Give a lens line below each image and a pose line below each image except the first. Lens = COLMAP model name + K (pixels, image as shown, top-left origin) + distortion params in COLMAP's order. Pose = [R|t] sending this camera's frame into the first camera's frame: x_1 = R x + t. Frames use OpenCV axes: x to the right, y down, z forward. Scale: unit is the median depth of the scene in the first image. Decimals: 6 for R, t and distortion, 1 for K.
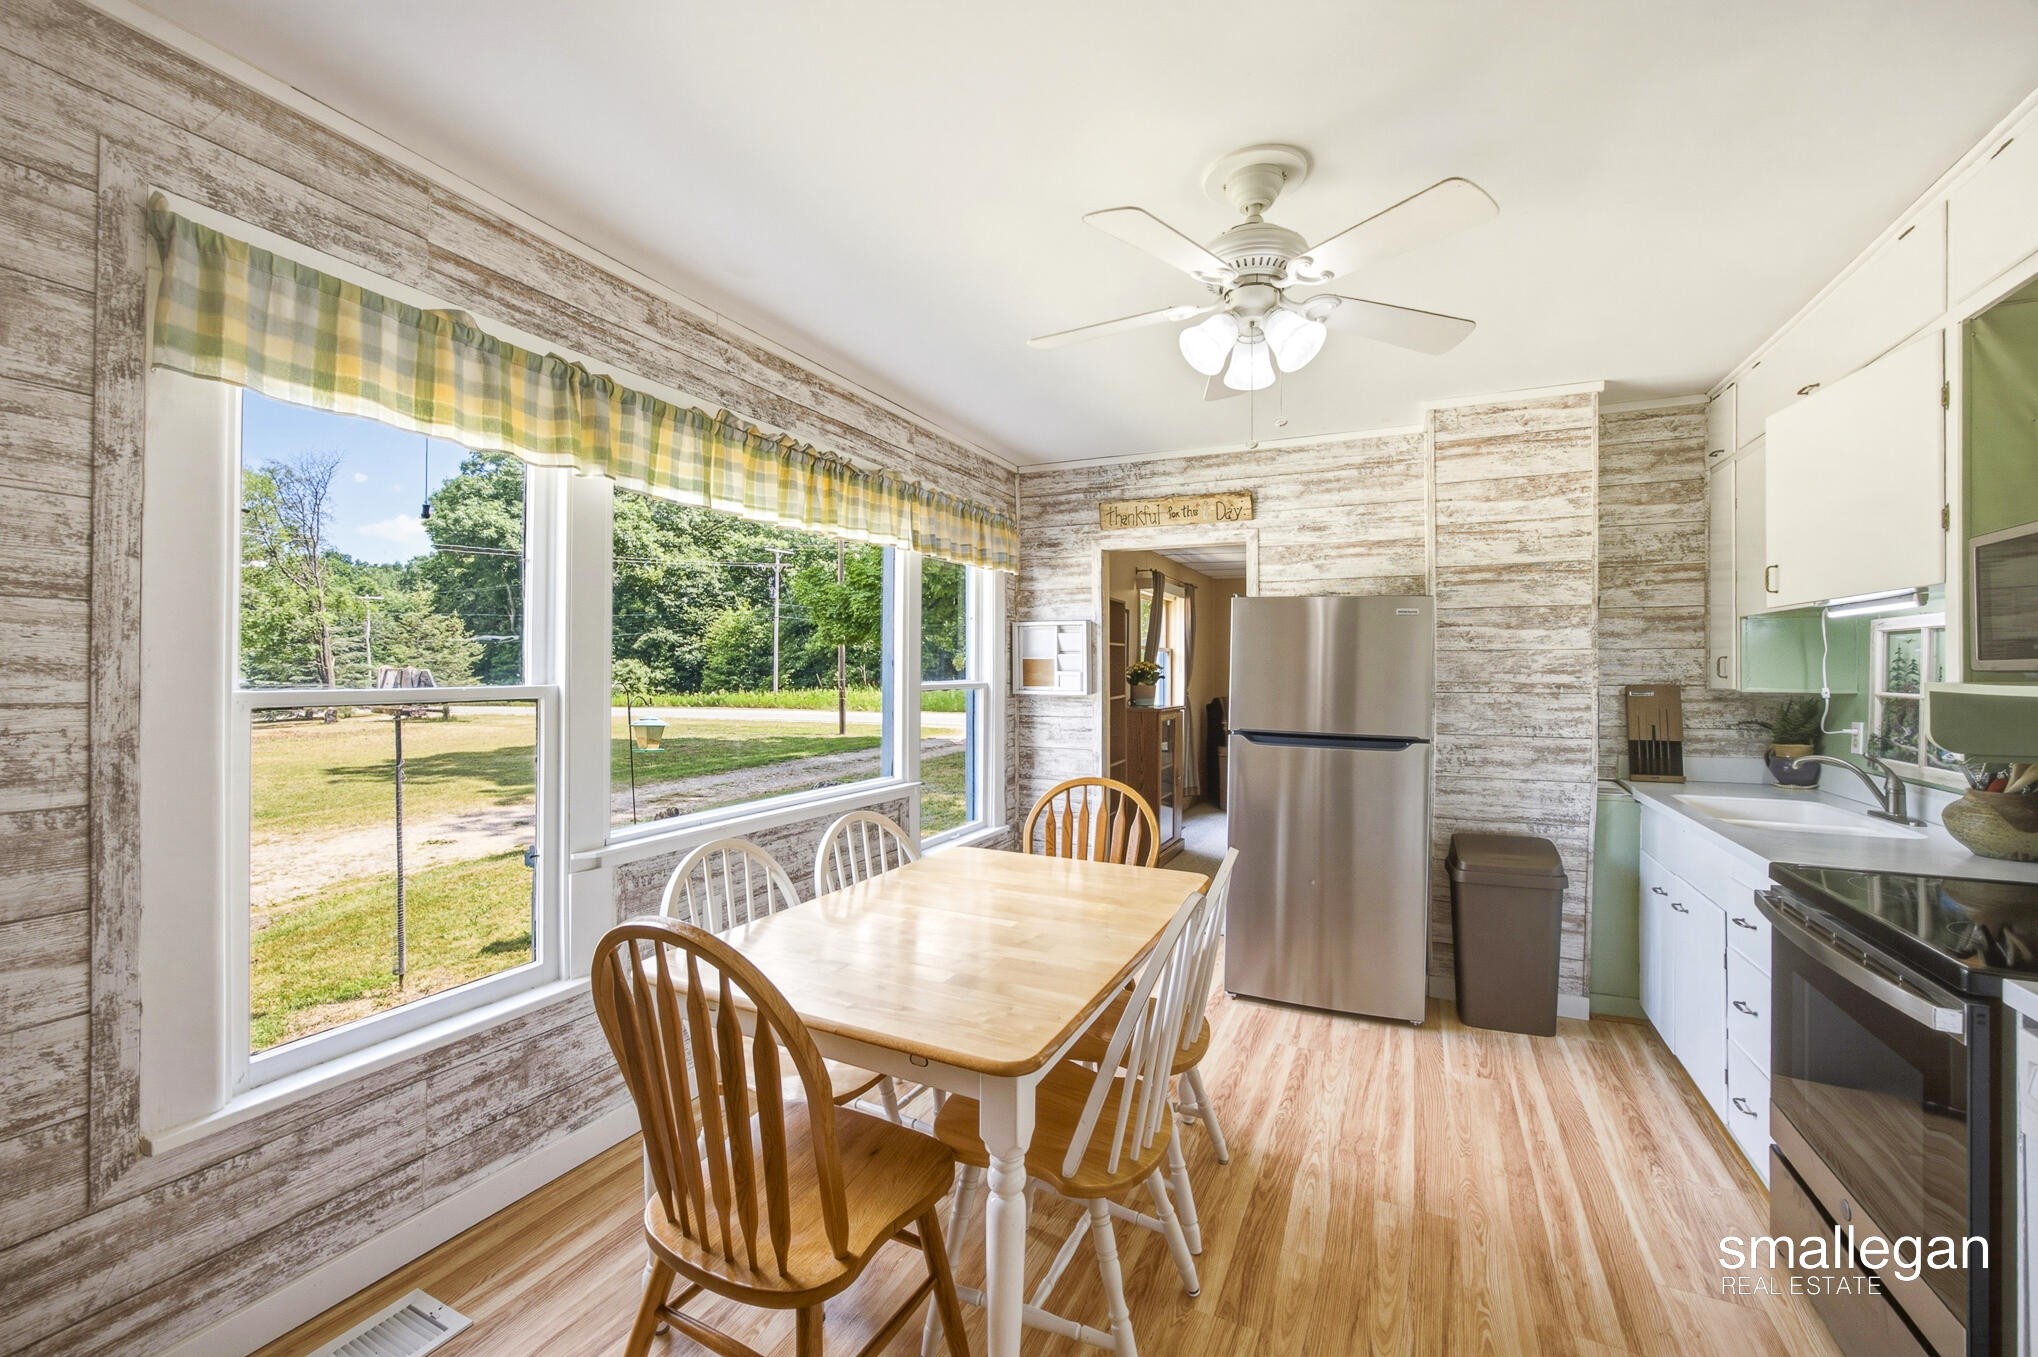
lens RADIAL K [[831.9, 0, 1010.0], [0, 831.9, 666.7], [0, 0, 1]] dist [-0.000637, 0.000034]
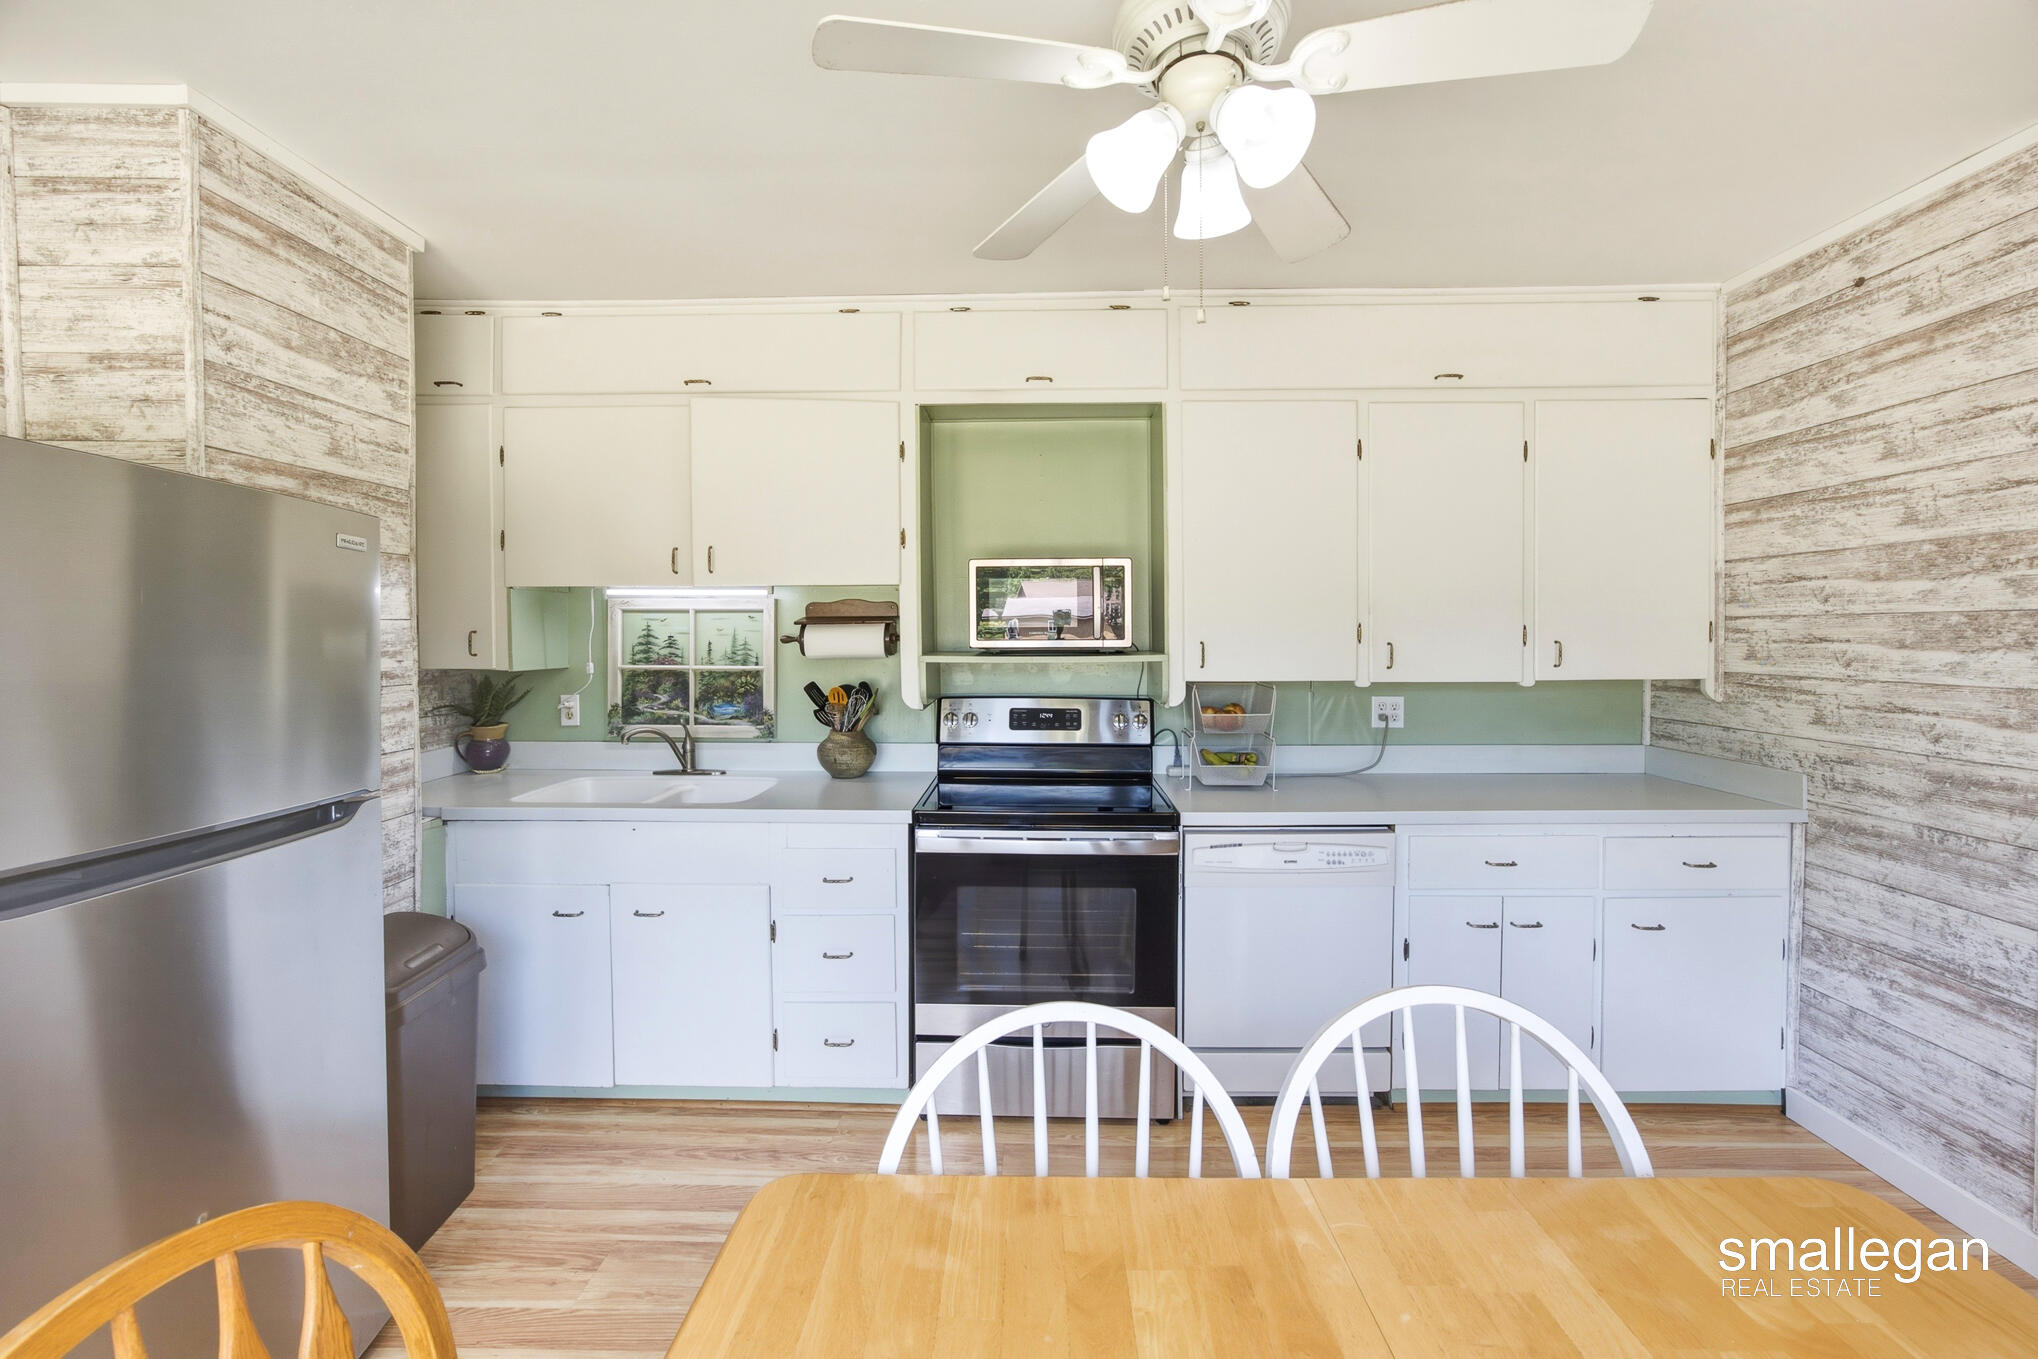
lens RADIAL K [[826.7, 0, 1029.1], [0, 826.7, 653.1], [0, 0, 1]] dist [-0.017030, 0.006164]
pose [[-0.420045, -0.026003, 0.907131, -0.131901], [-0.003772, 0.999631, 0.026908, -0.013443], [-0.907495, 0.007881, -0.419988, 0.793845]]
